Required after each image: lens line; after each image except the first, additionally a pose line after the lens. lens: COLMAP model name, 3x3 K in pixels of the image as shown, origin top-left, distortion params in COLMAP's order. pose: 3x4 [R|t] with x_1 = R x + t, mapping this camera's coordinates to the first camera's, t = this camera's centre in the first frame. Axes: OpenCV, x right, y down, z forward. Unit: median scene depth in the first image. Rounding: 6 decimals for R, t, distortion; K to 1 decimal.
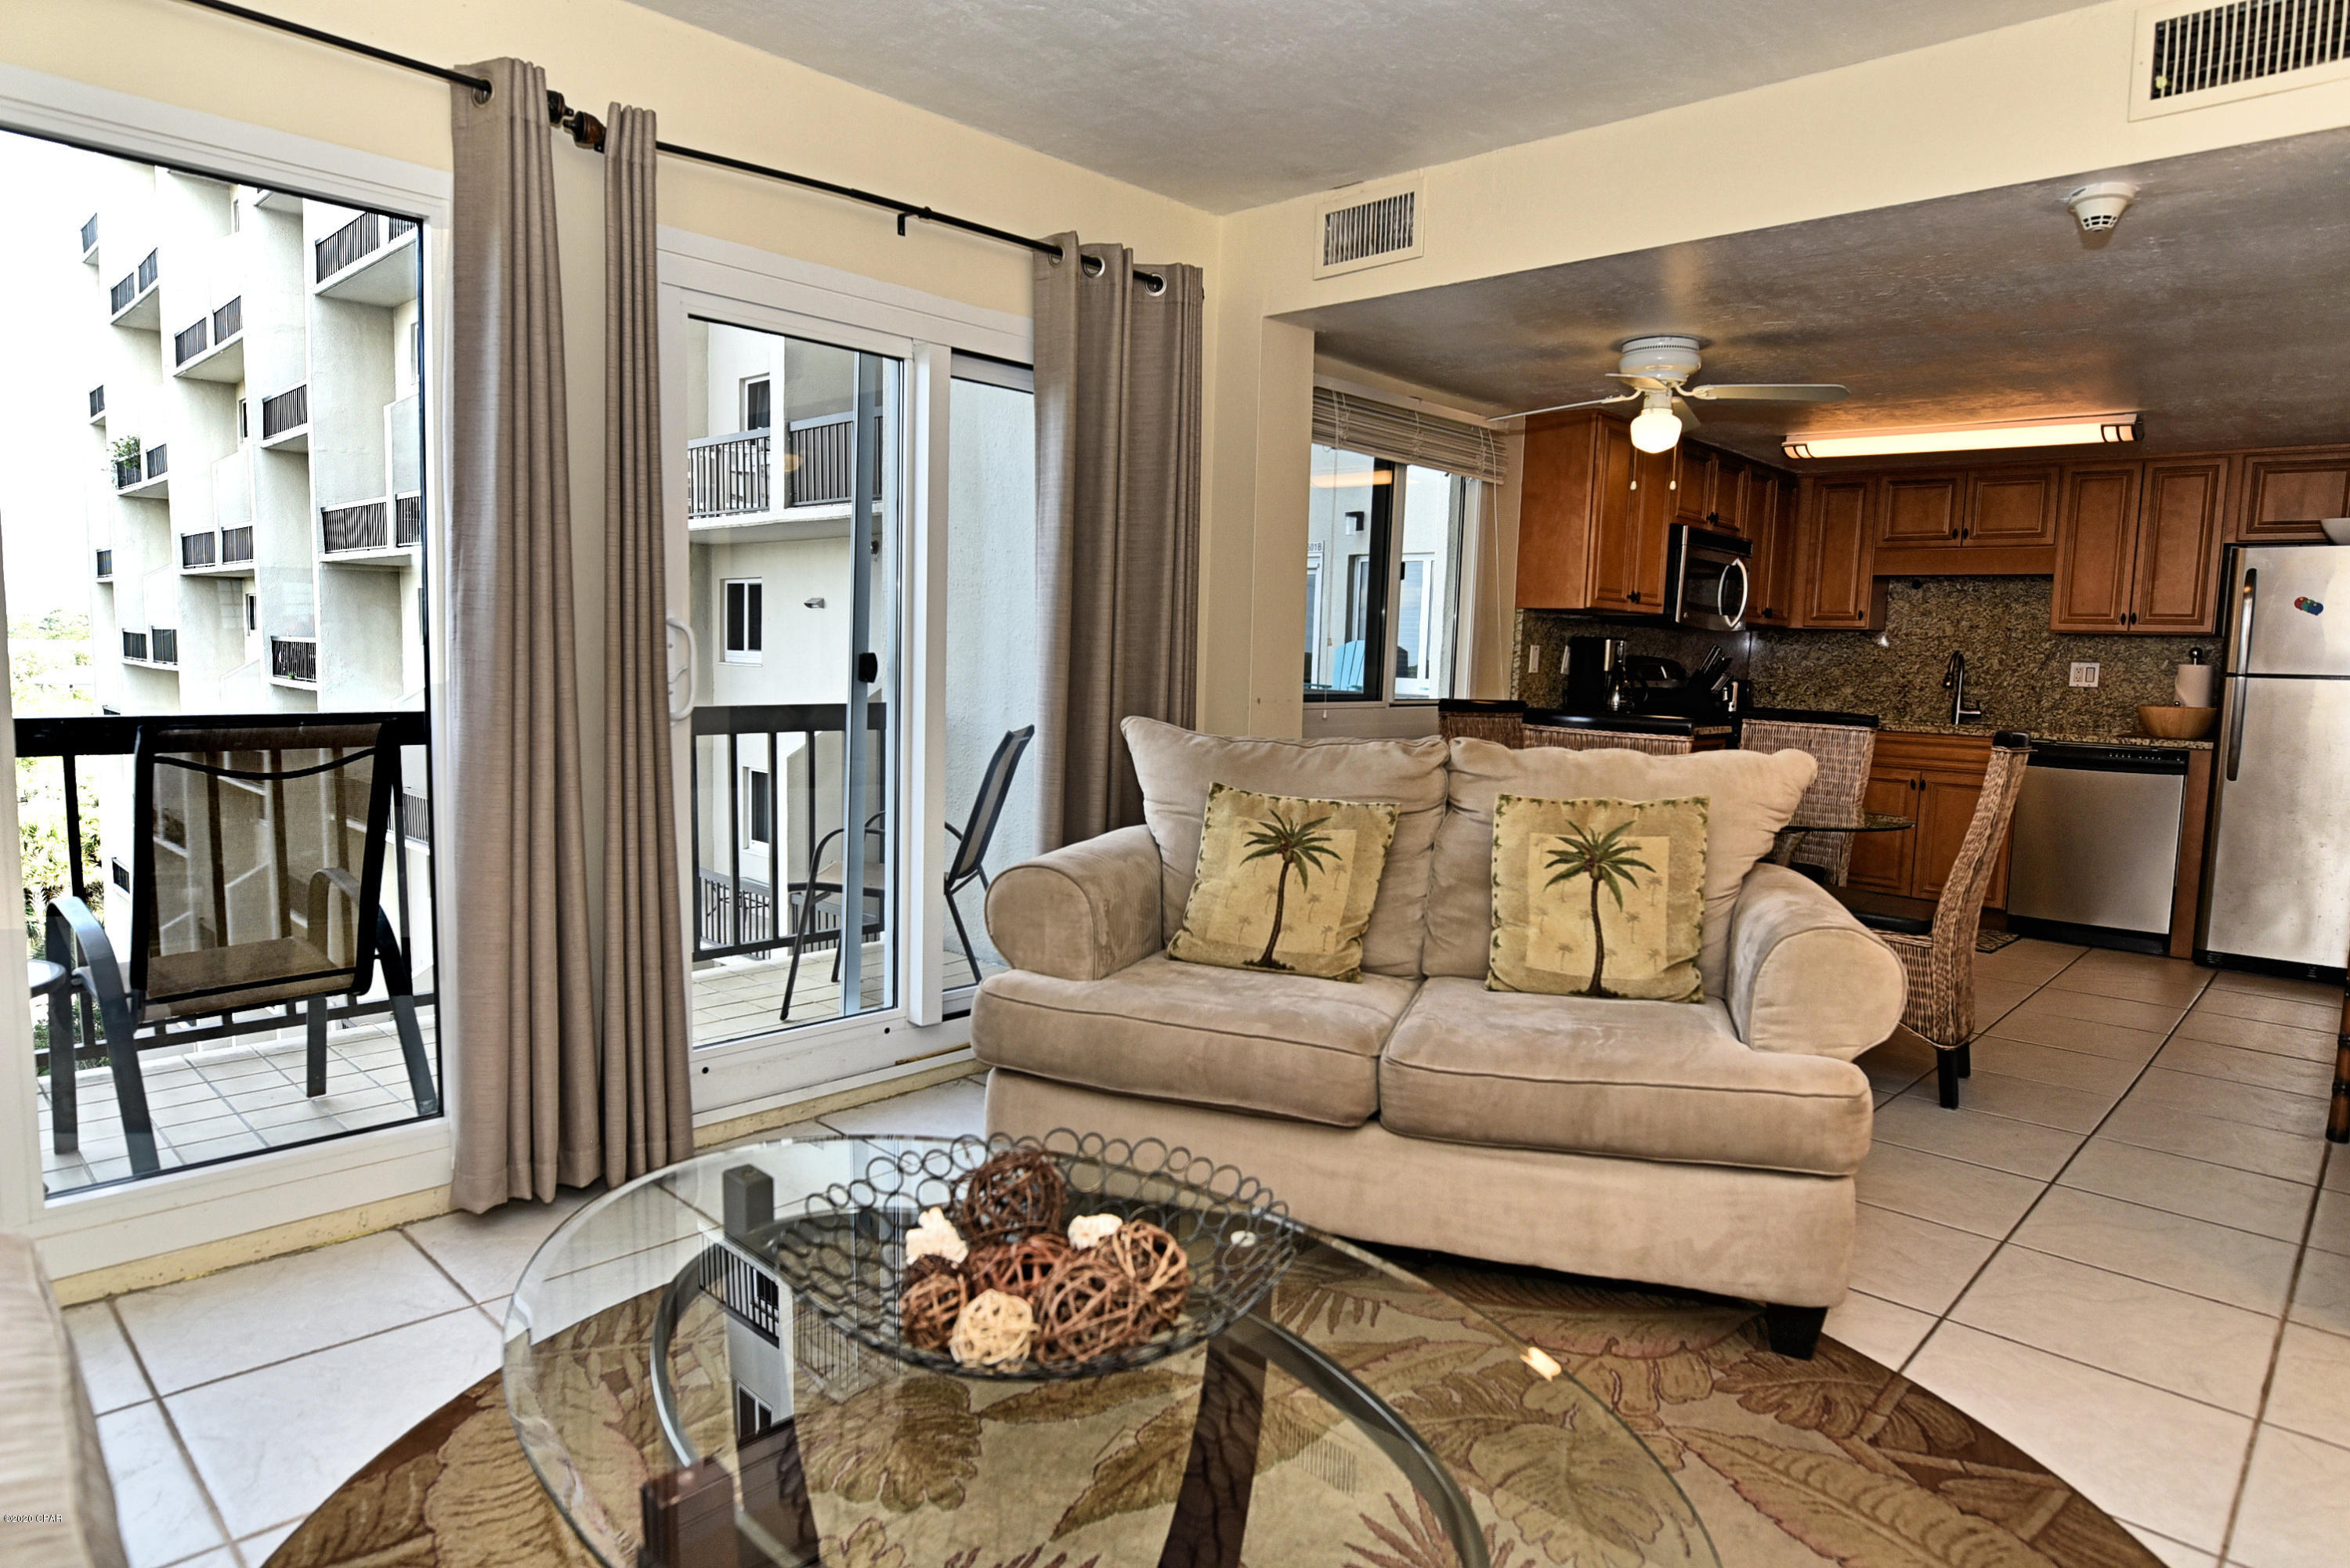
lens RADIAL K [[1351.3, 0, 1184.0], [0, 1351.3, 790.1], [0, 0, 1]] dist [-0.020859, -0.001558]
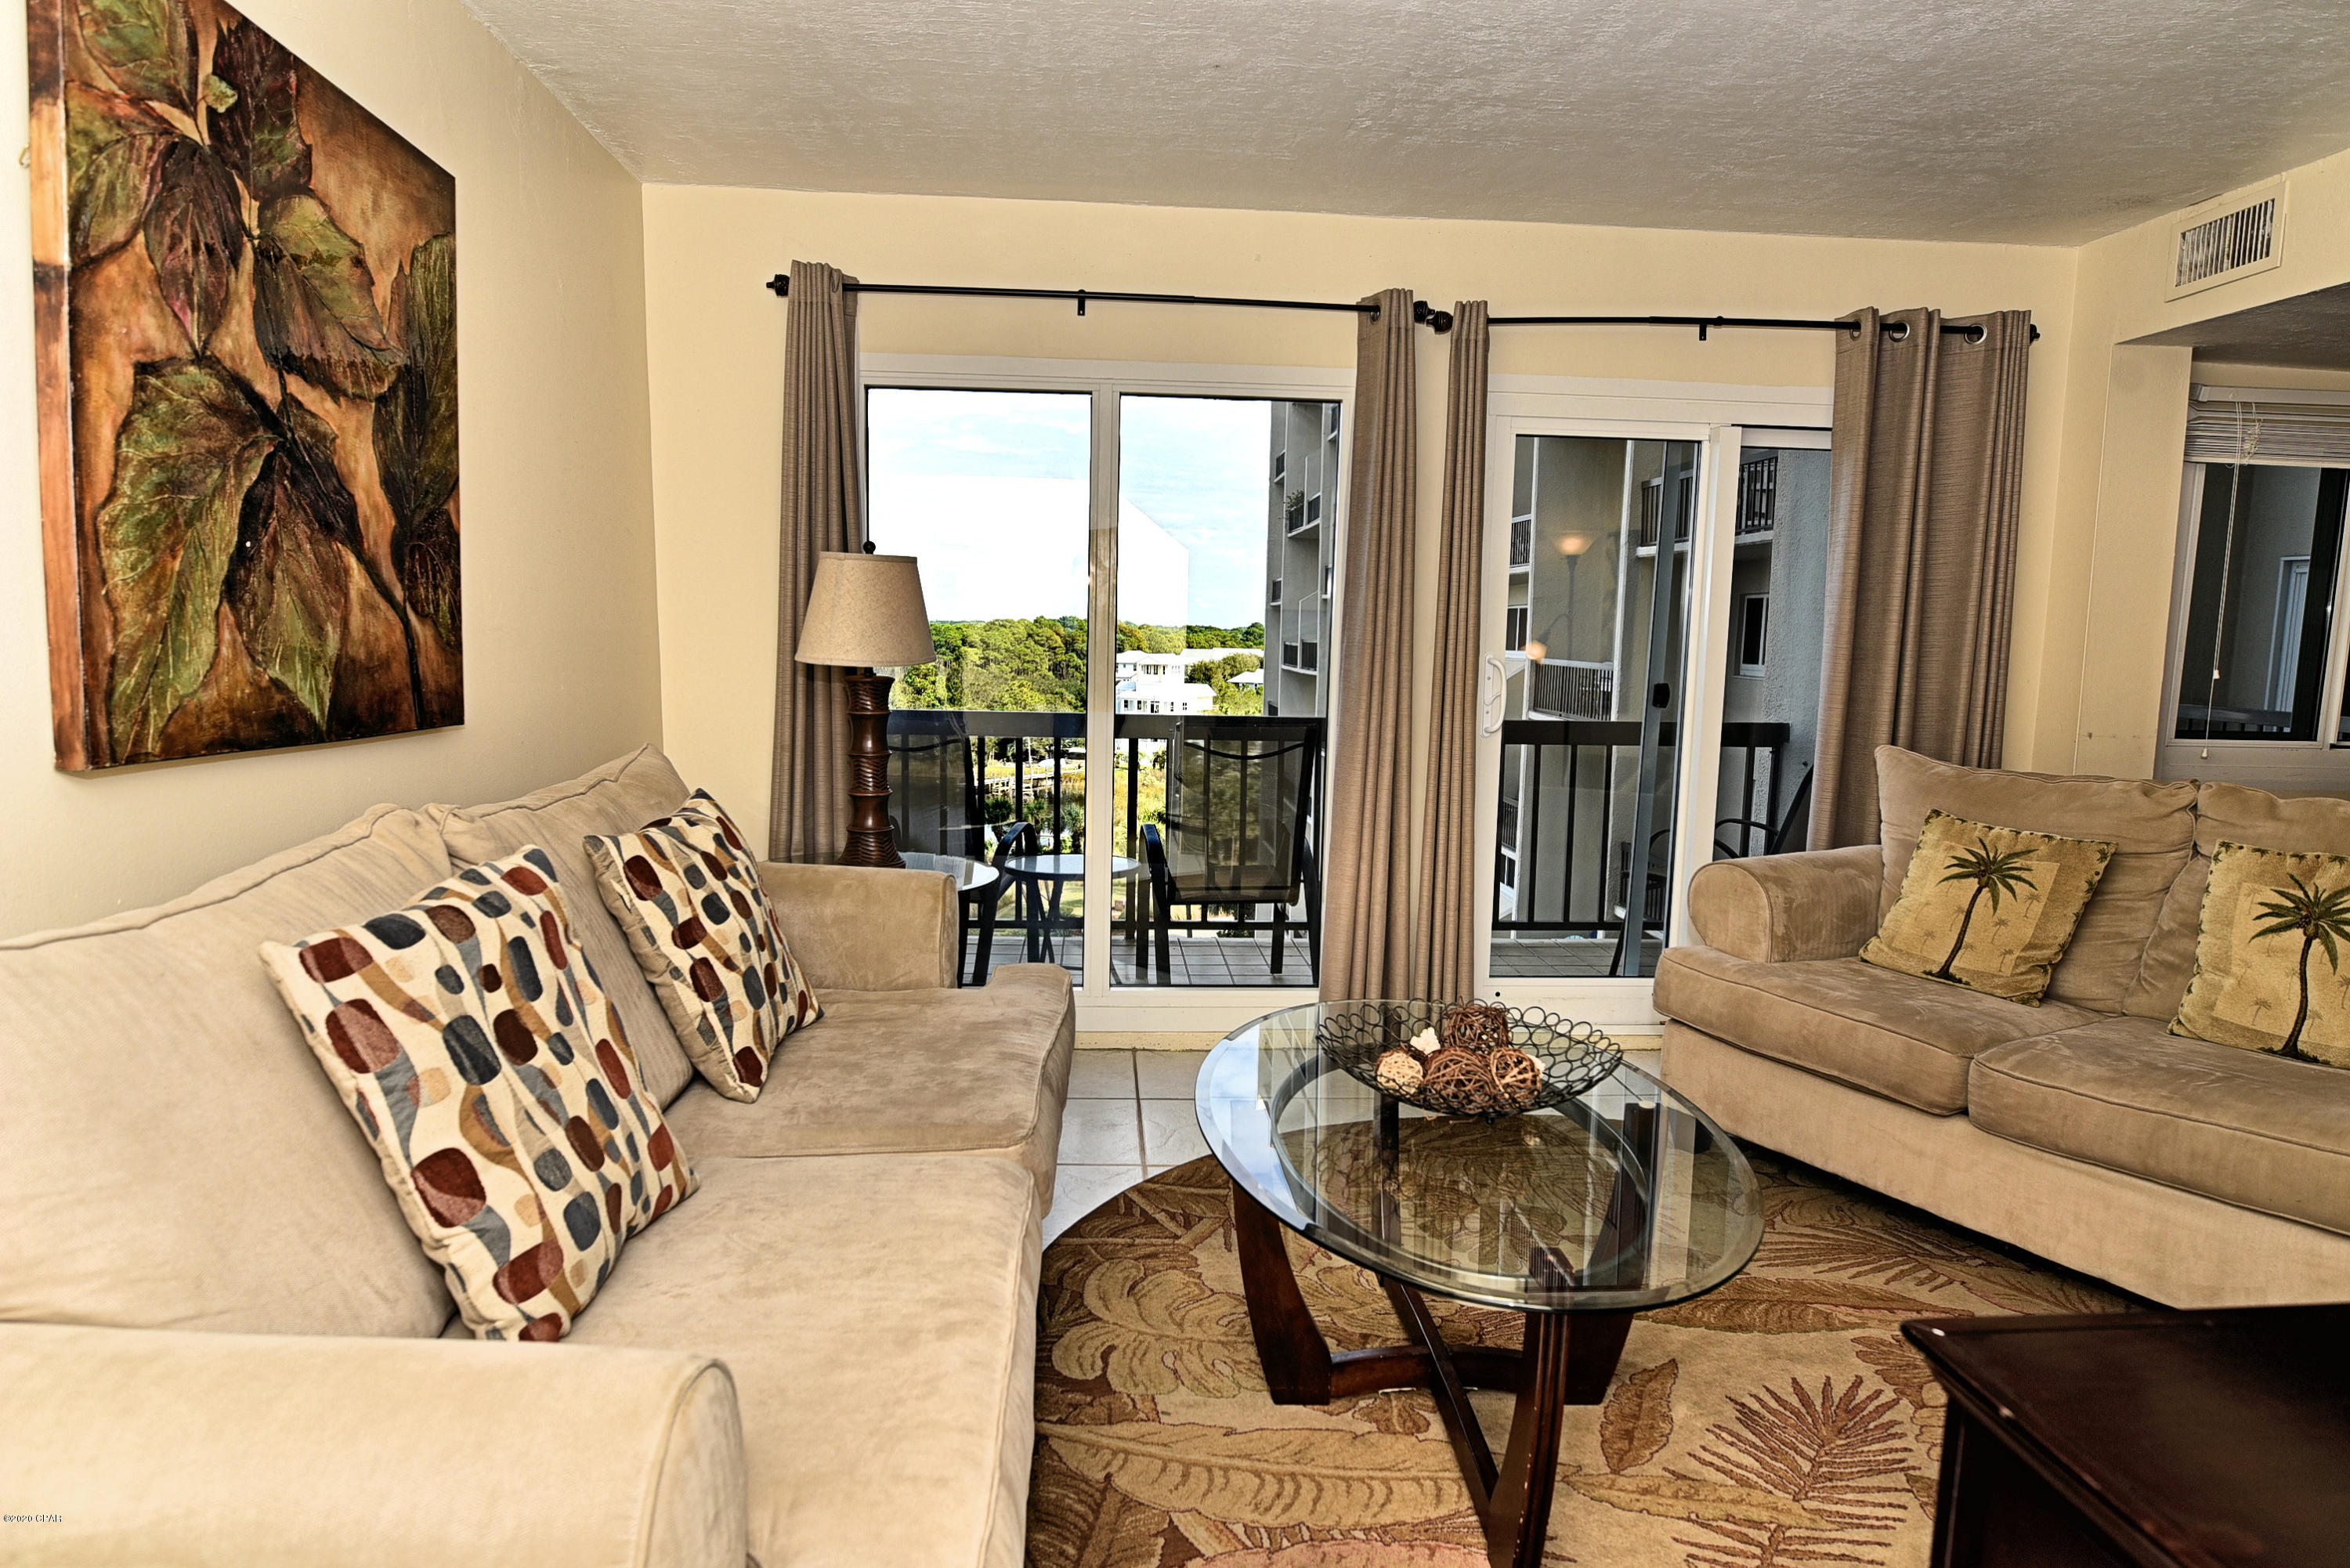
lens RADIAL K [[1351.3, 0, 1191.1], [0, 1351.3, 788.0], [0, 0, 1]] dist [-0.020859, -0.001558]
pose [[0.735883, 0.066300, -0.673855, 0.195556], [-0.071903, 0.997219, 0.019594, -0.000290], [0.673280, 0.034033, 0.738604, -0.127300]]
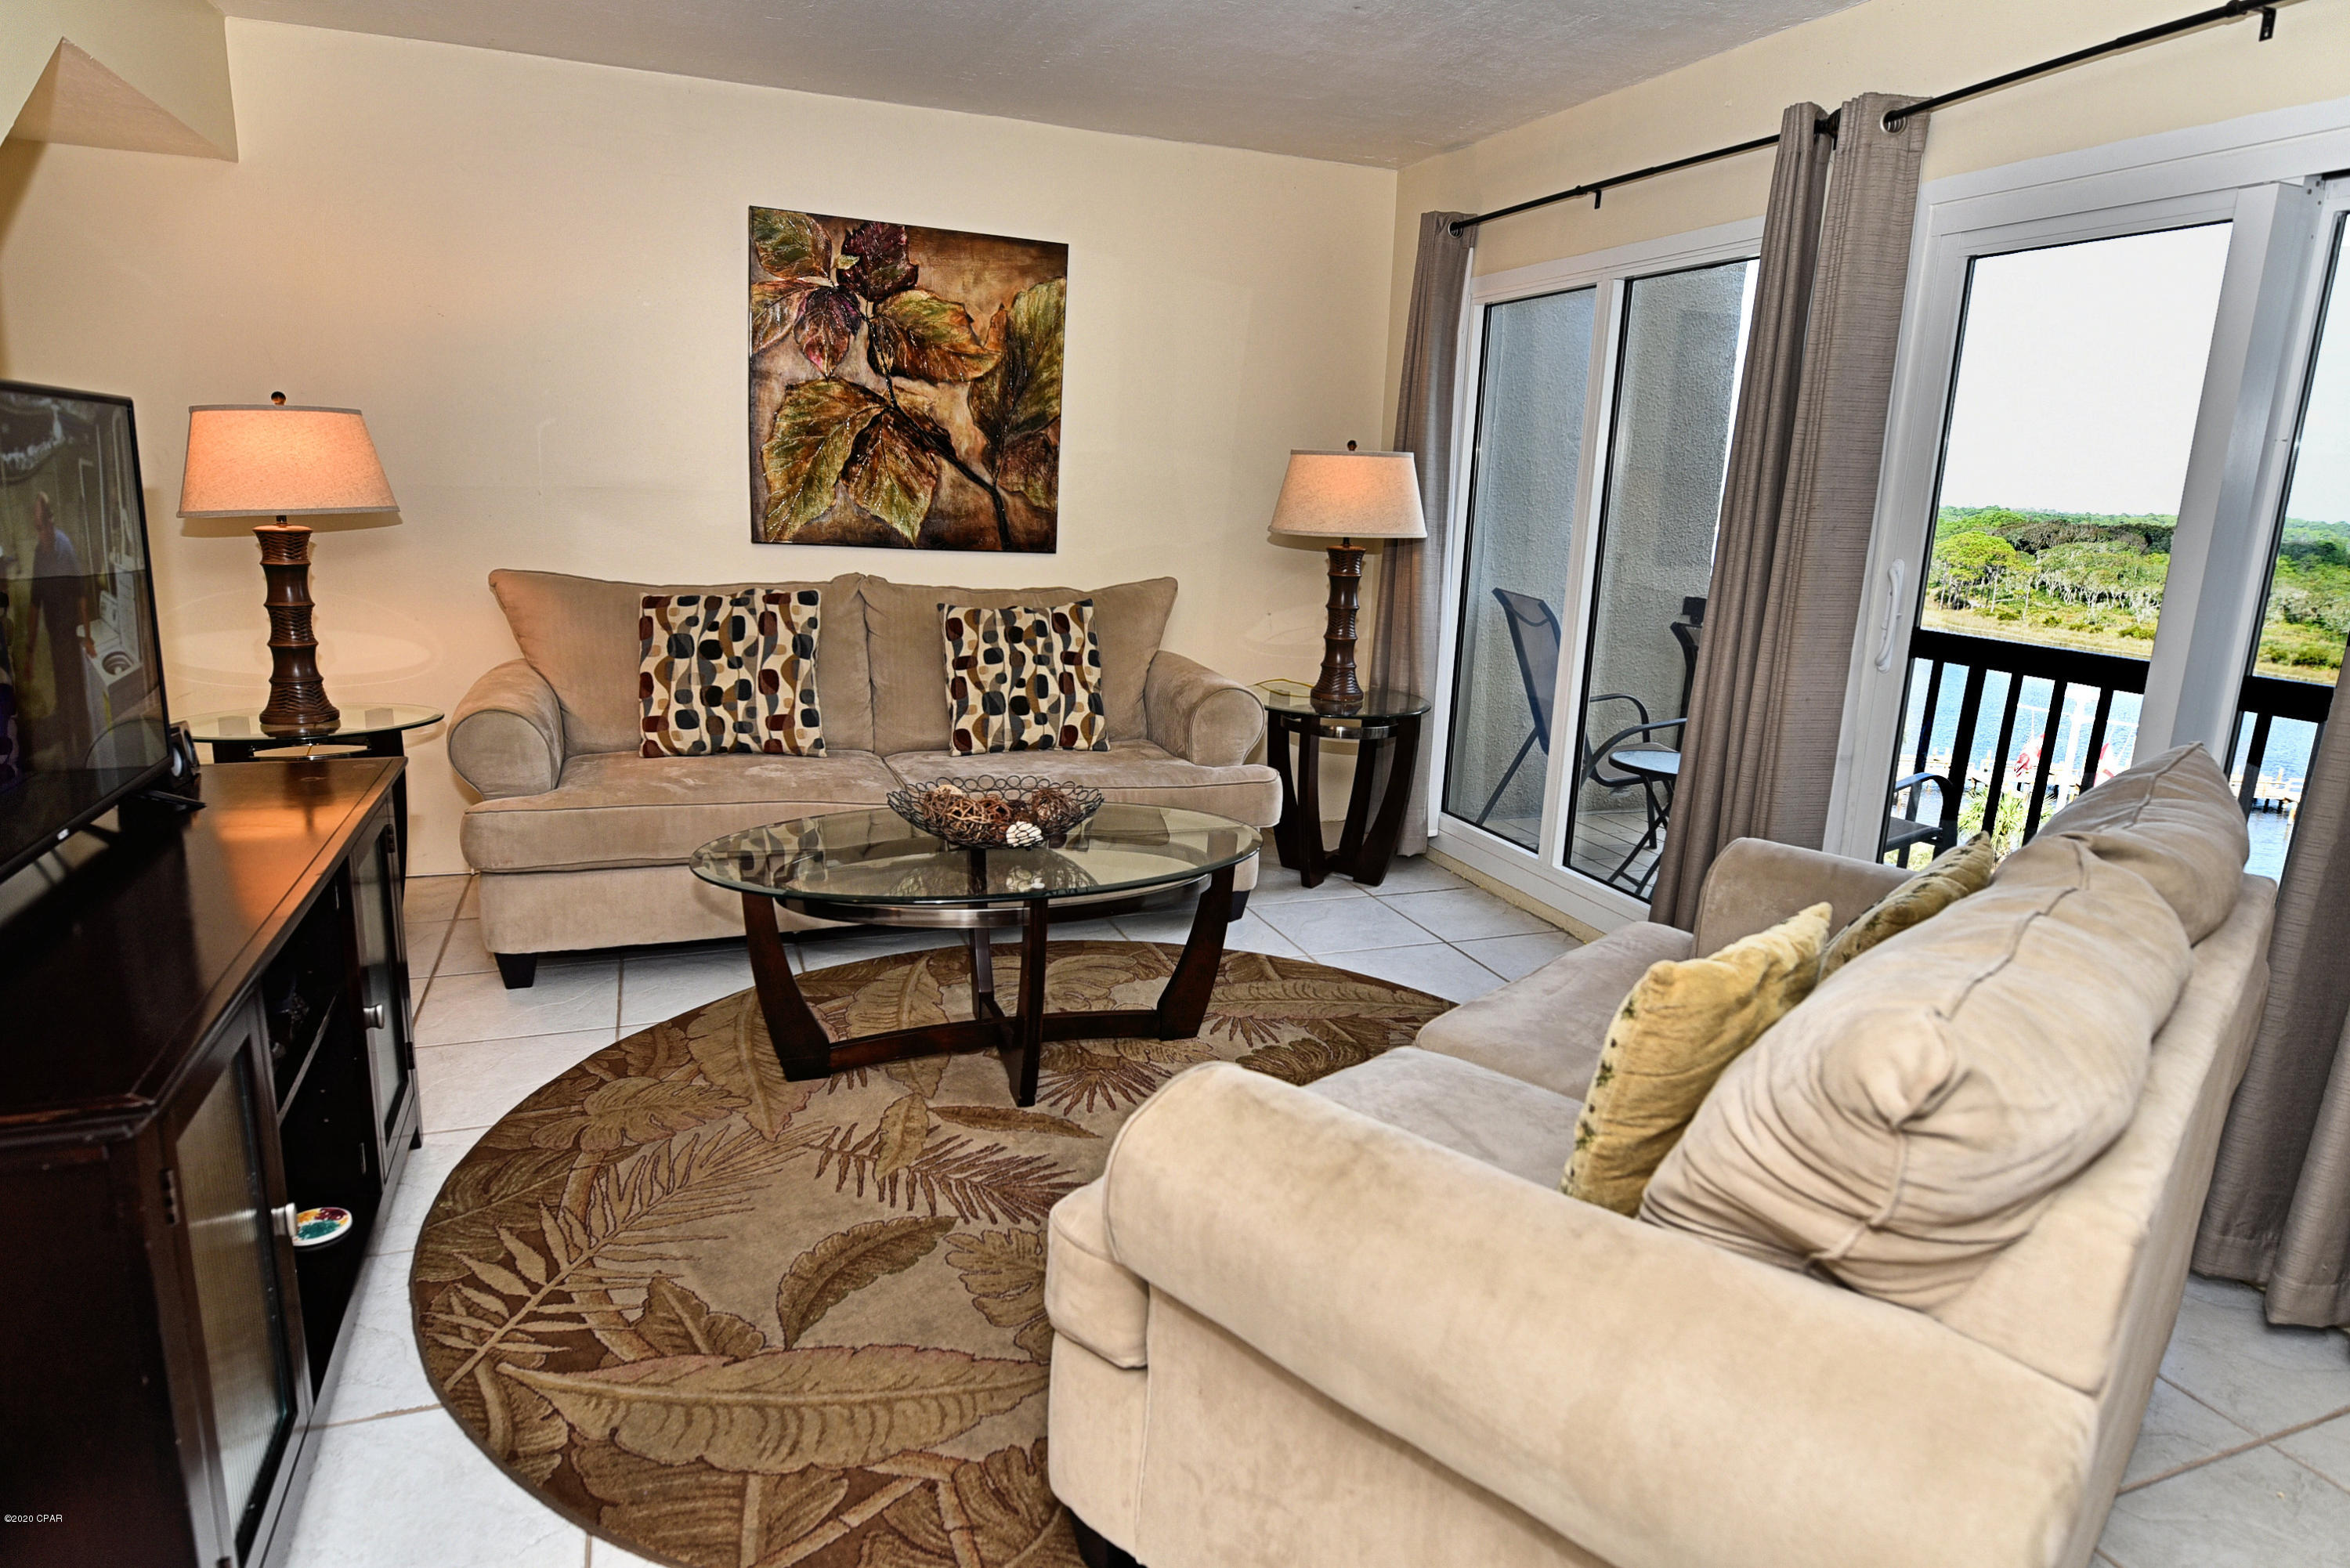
lens RADIAL K [[1351.3, 0, 1175.9], [0, 1351.3, 789.4], [0, 0, 1]] dist [-0.020859, -0.001558]
pose [[-0.435160, 0.155624, -0.886802, 0.469649], [-0.144137, 0.960204, 0.239235, -0.075412], [0.888741, 0.231926, -0.395411, 0.566501]]
